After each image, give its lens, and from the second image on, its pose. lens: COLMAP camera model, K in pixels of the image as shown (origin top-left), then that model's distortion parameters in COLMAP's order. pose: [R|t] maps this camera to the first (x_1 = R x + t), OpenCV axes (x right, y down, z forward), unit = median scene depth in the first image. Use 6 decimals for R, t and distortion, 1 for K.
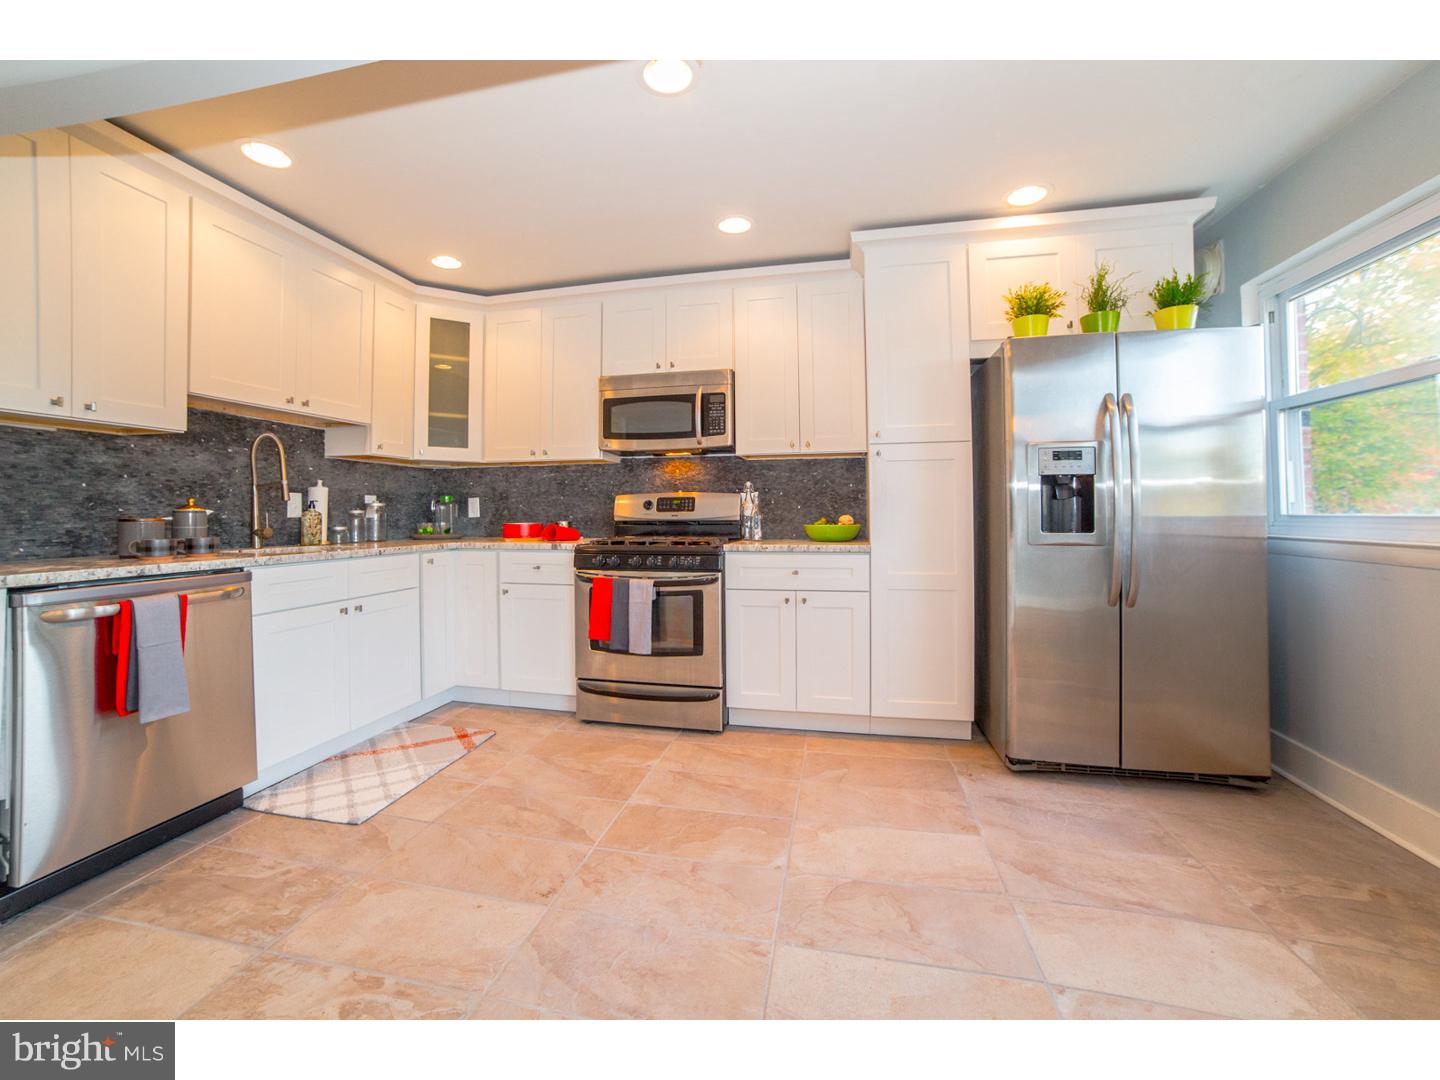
lens RADIAL K [[594.1, 0, 700.6], [0, 594.1, 503.9], [0, 0, 1]] dist [-0.081031, 0.034508]
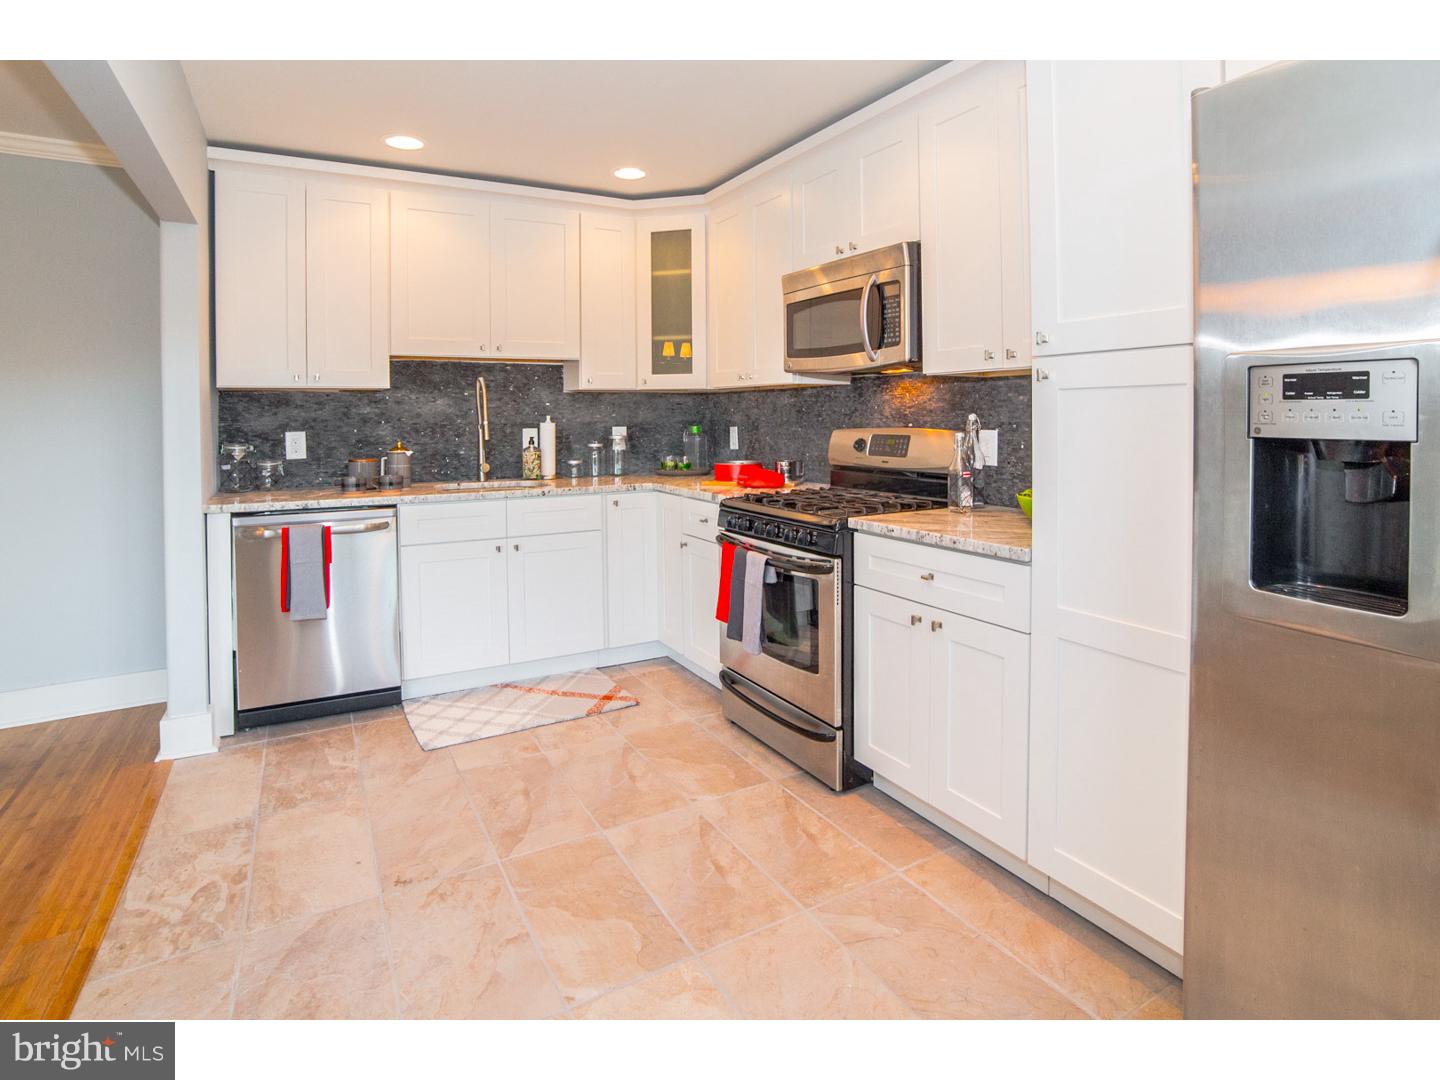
lens RADIAL K [[743.8, 0, 736.8], [0, 743.8, 423.9], [0, 0, 1]] dist [-0.091304, 0.039385]
pose [[0.694496, 0.009481, -0.719434, 0.540615], [0.014928, 0.999508, 0.027583, -0.060139], [0.719341, -0.029896, 0.694013, 0.336529]]
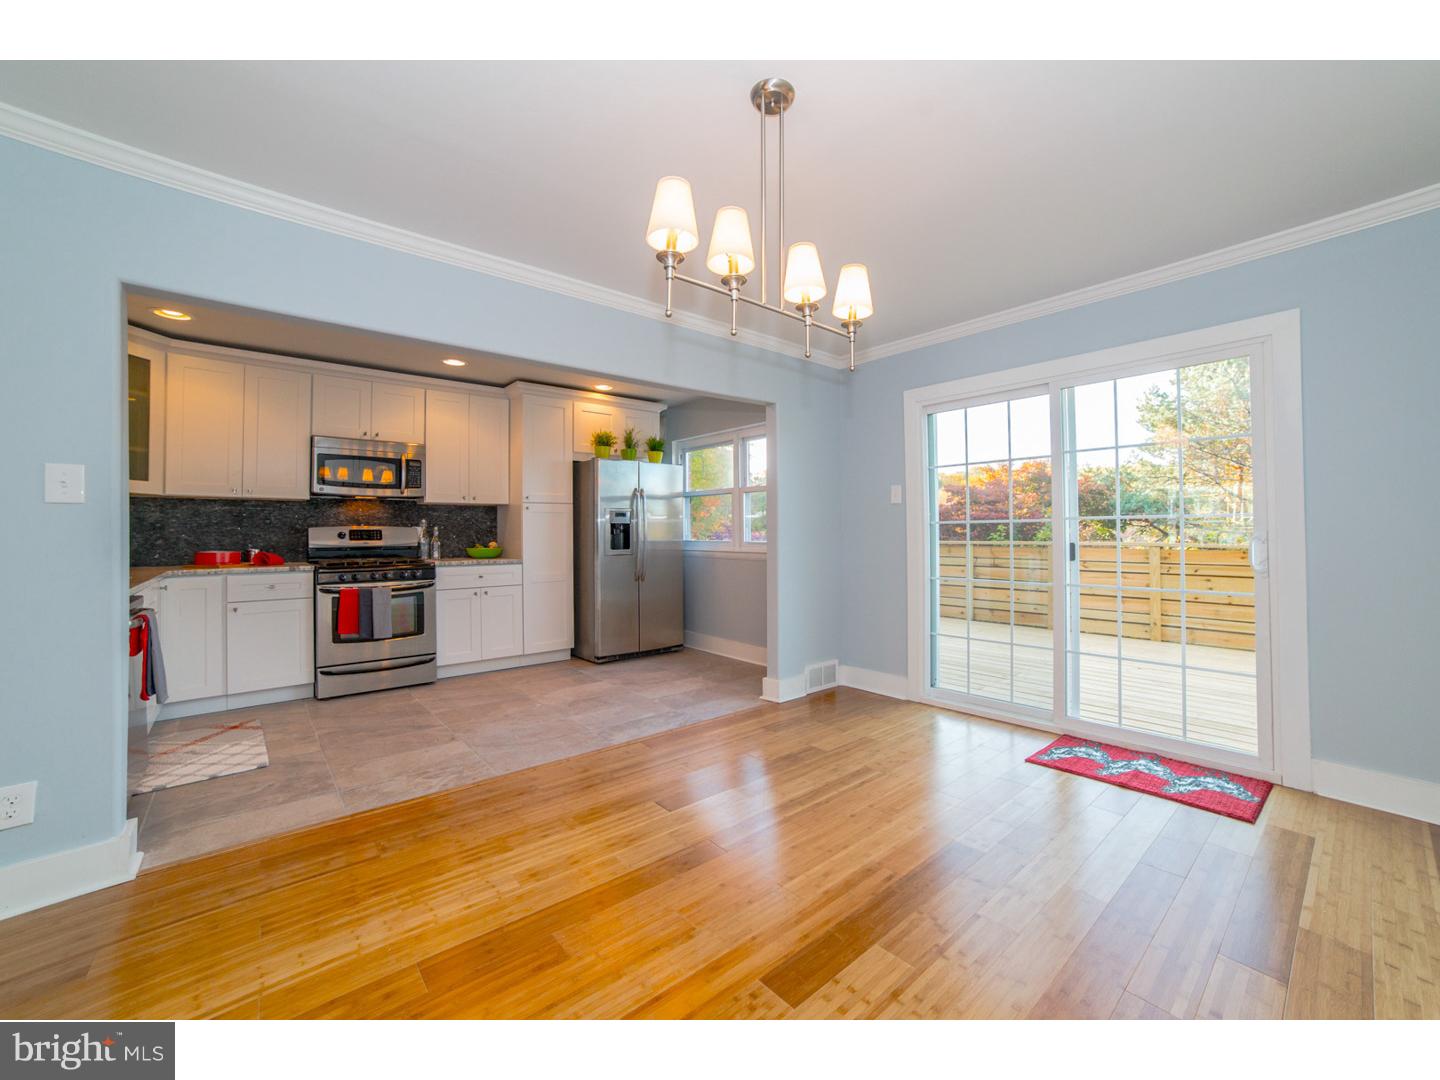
lens RADIAL K [[579.5, 0, 721.8], [0, 579.5, 526.5], [0, 0, 1]] dist [-0.072170, 0.023004]
pose [[0.589645, 0.011088, 0.807586, -0.717297], [-0.009625, 0.999931, -0.006701, -0.020969], [-0.807605, -0.003821, 0.589711, -0.483478]]
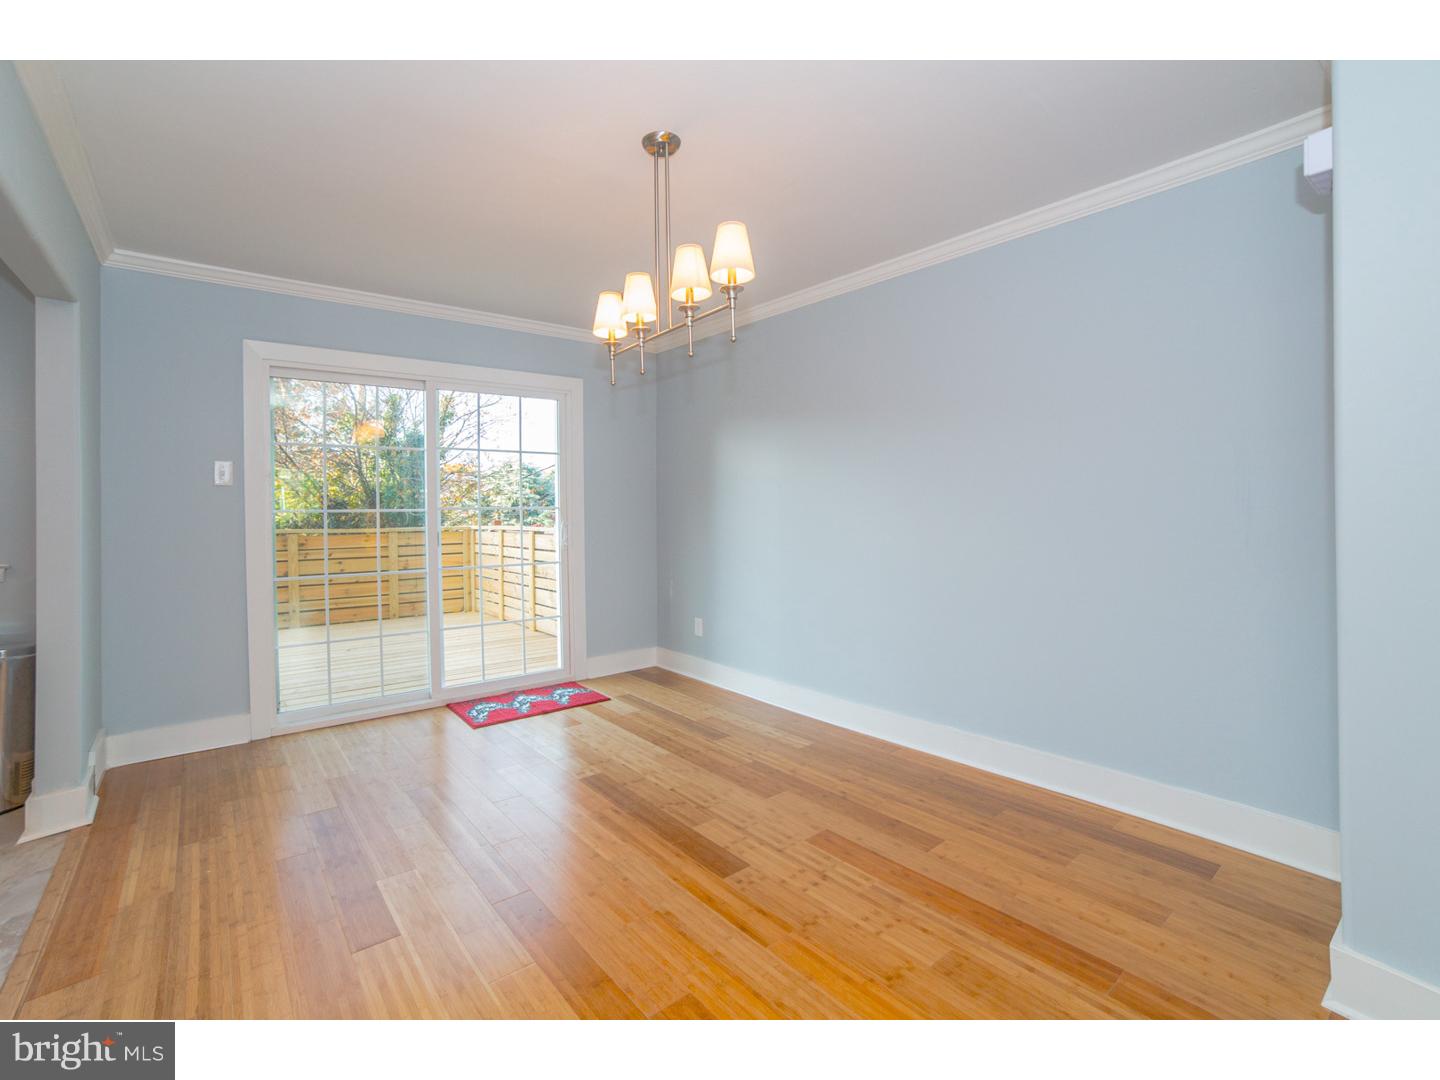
lens RADIAL K [[636.2, 0, 715.2], [0, 636.2, 517.7], [0, 0, 1]] dist [-0.054064, 0.000016]
pose [[-0.799962, 0.001362, 0.600049, -0.711645], [-0.000779, 0.999994, -0.003309, -0.028390], [-0.600050, -0.003115, -0.799956, 0.324183]]
